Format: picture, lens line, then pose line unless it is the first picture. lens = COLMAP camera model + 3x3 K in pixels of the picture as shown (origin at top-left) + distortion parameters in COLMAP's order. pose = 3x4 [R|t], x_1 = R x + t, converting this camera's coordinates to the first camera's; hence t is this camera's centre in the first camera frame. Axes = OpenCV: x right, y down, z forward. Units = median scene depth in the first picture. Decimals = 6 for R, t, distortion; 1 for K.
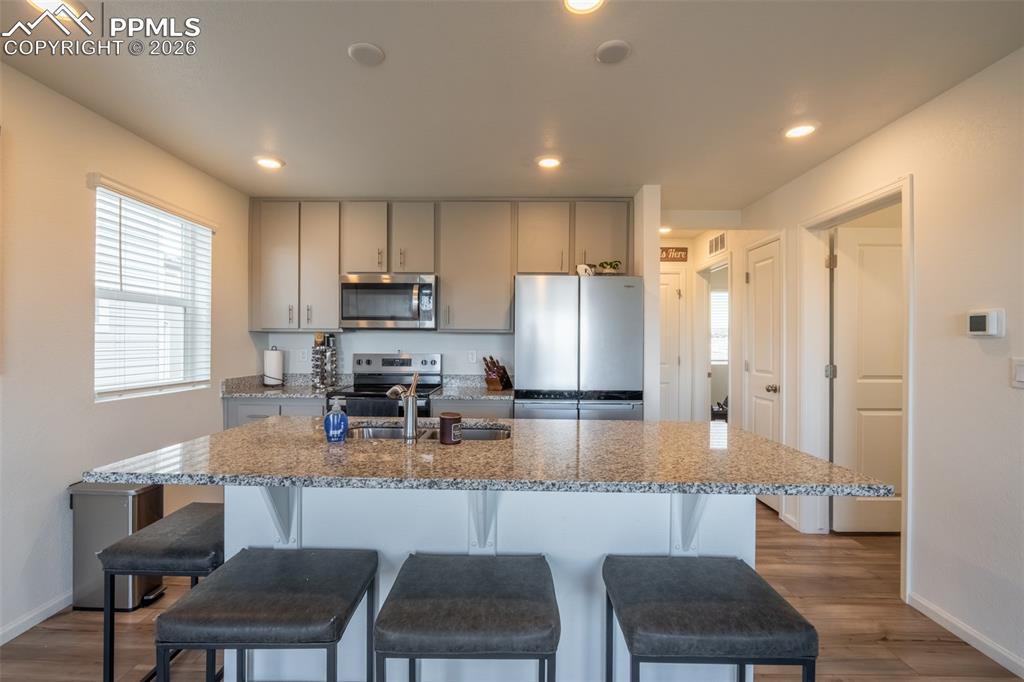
lens RADIAL K [[470.9, 0, 512.0], [0, 470.9, 341.0], [0, 0, 1]] dist [-0.001319, -0.000193]
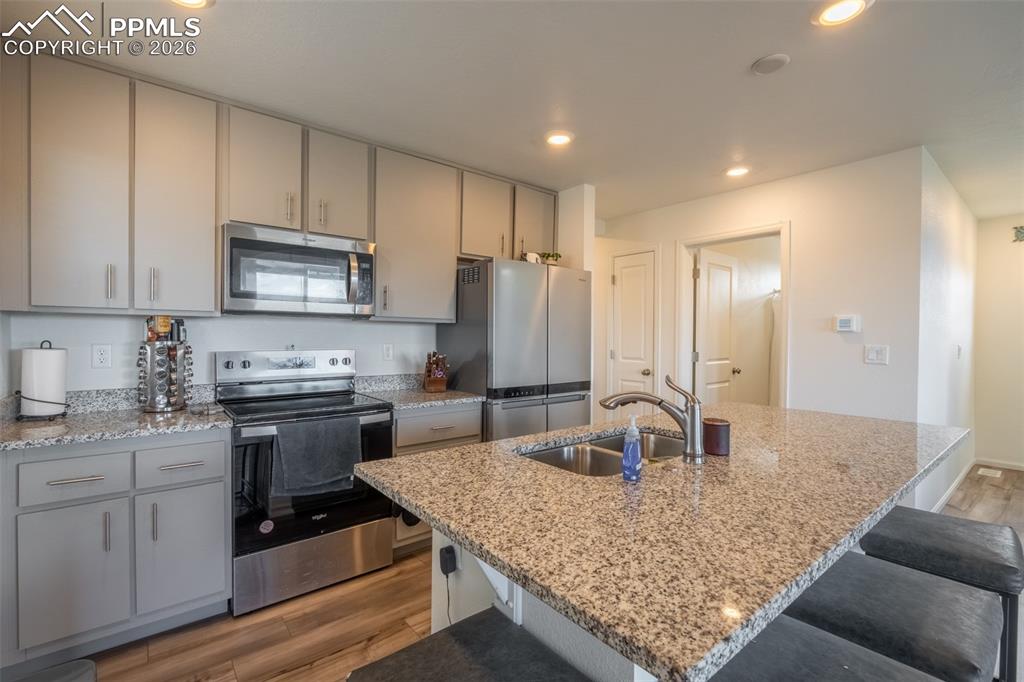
lens RADIAL K [[450.9, 0, 507.0], [0, 450.9, 340.9], [0, 0, 1]] dist [-0.004453, -0.000508]
pose [[0.769199, -0.007726, 0.638963, -0.456308], [-0.004505, 0.999836, 0.017514, 0.000170], [-0.638994, -0.016350, 0.769038, 0.313744]]
